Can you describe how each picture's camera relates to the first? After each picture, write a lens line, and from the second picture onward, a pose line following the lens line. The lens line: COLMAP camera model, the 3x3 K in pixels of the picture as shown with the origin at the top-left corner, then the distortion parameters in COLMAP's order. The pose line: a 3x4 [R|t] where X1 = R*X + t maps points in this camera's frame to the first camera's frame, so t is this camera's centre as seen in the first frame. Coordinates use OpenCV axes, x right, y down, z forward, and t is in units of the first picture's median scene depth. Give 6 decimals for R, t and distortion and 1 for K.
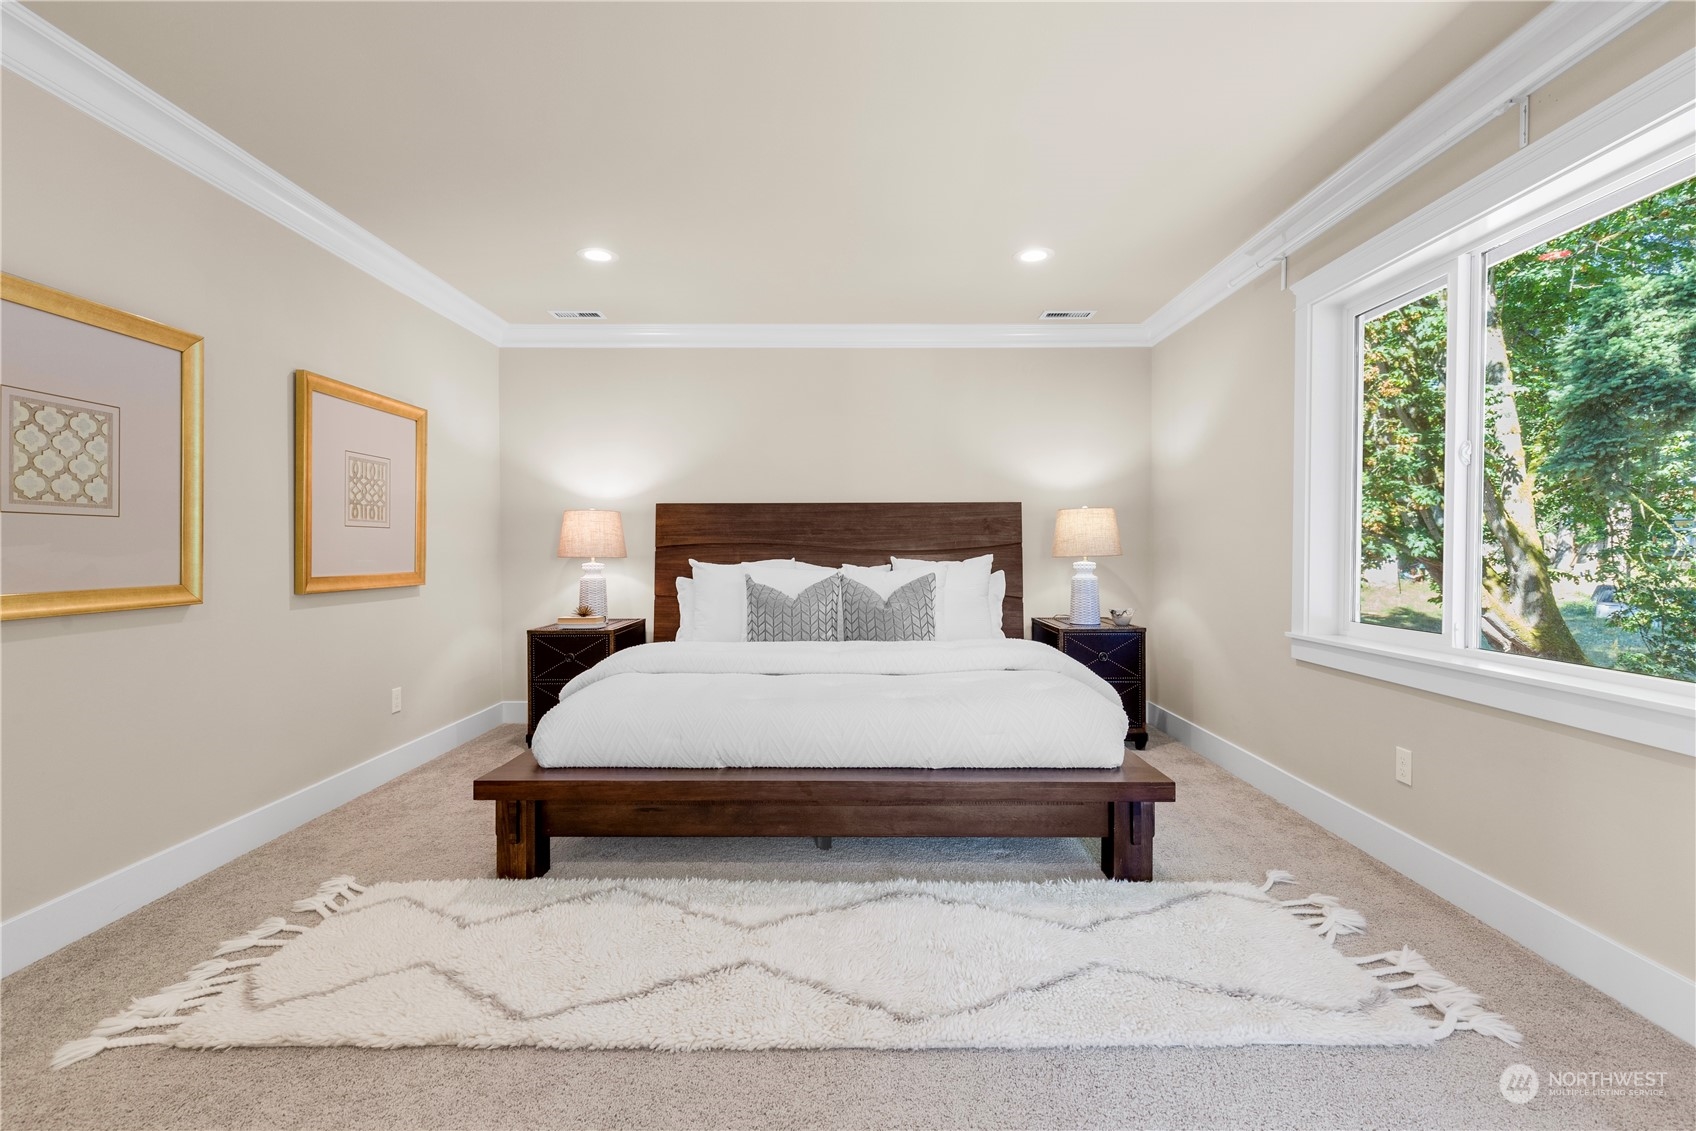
lens RADIAL K [[775.8, 0, 848.0], [0, 775.8, 565.5], [0, 0, 1]] dist [0.001852, 0.000388]
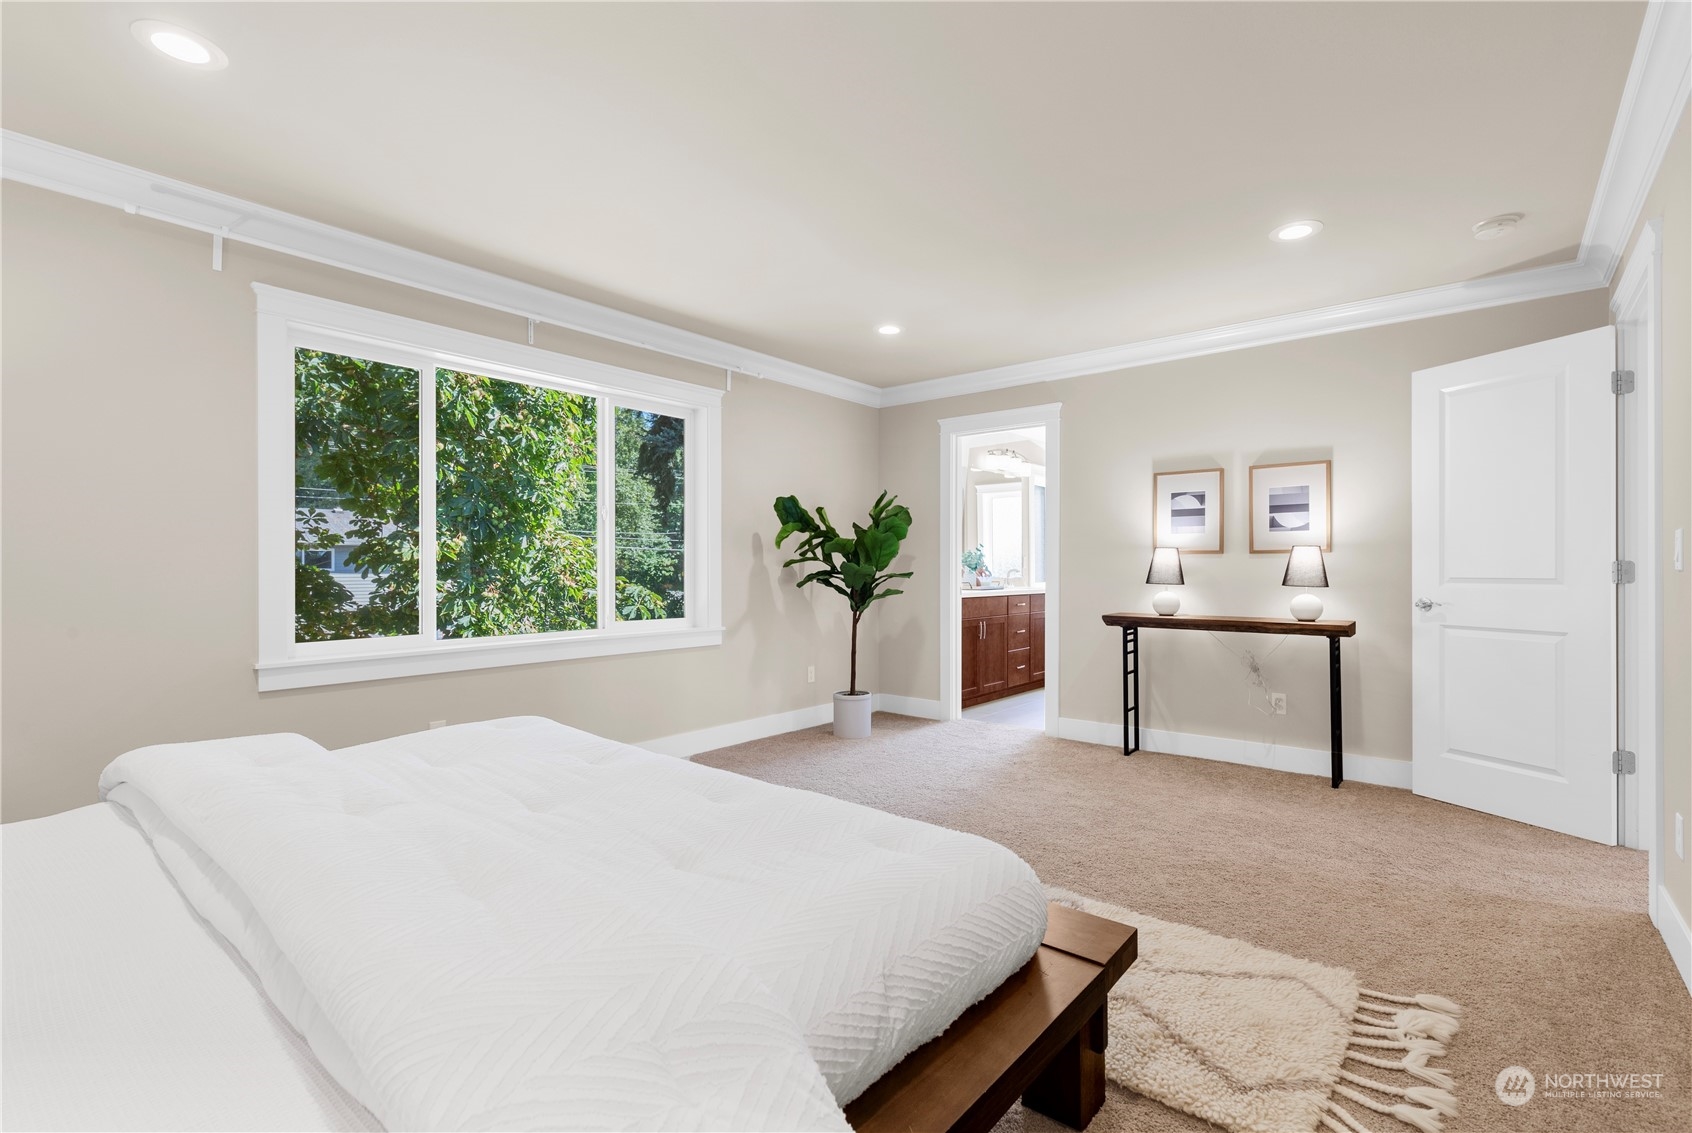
lens RADIAL K [[792.6, 0, 846.0], [0, 792.6, 566.5], [0, 0, 1]] dist [0.040780, 0.000107]
pose [[-0.779306, -0.000770, 0.626644, -0.643413], [0.017156, 0.999598, 0.022563, -0.043745], [-0.626409, 0.028334, -0.778979, 1.505273]]
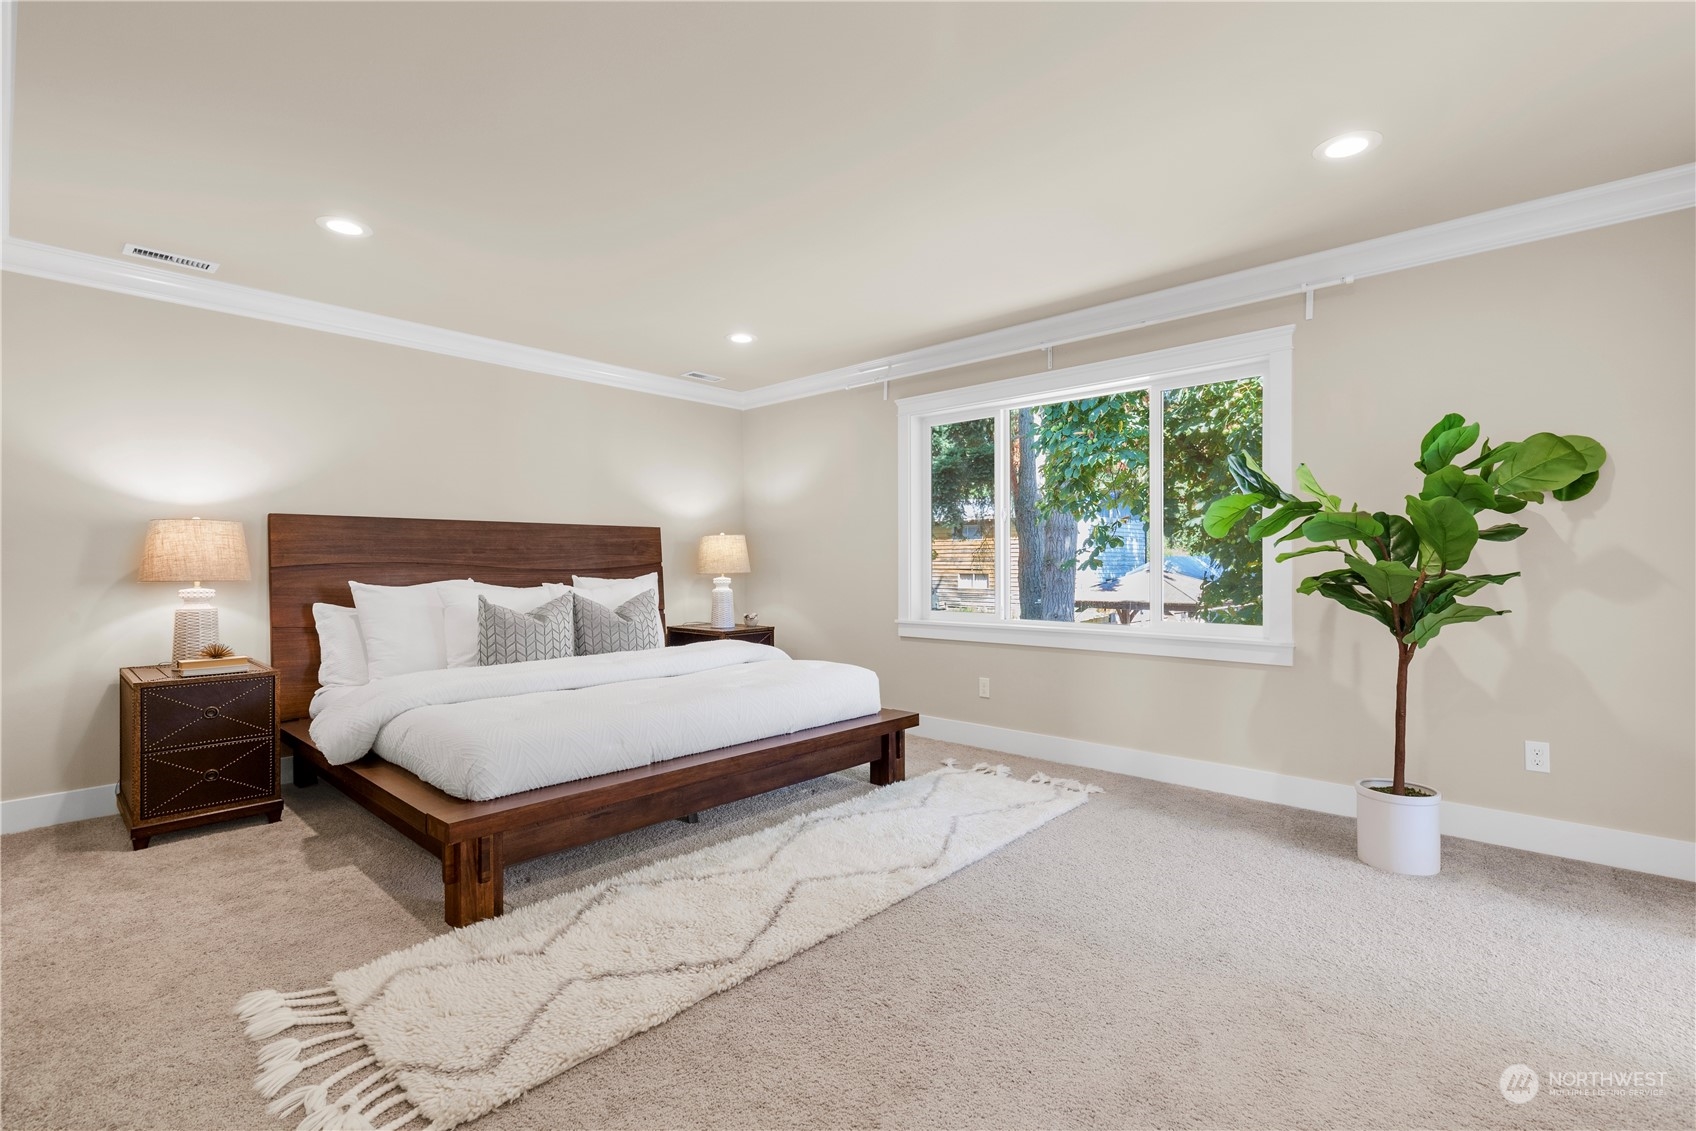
lens RADIAL K [[765.8, 0, 848.0], [0, 765.8, 565.5], [0, 0, 1]] dist [0.000720, -0.000036]
pose [[0.673213, -0.001834, 0.739446, -0.739673], [0.020408, 0.999662, -0.016100, -0.001001], [-0.739167, 0.025930, 0.673023, 0.037229]]
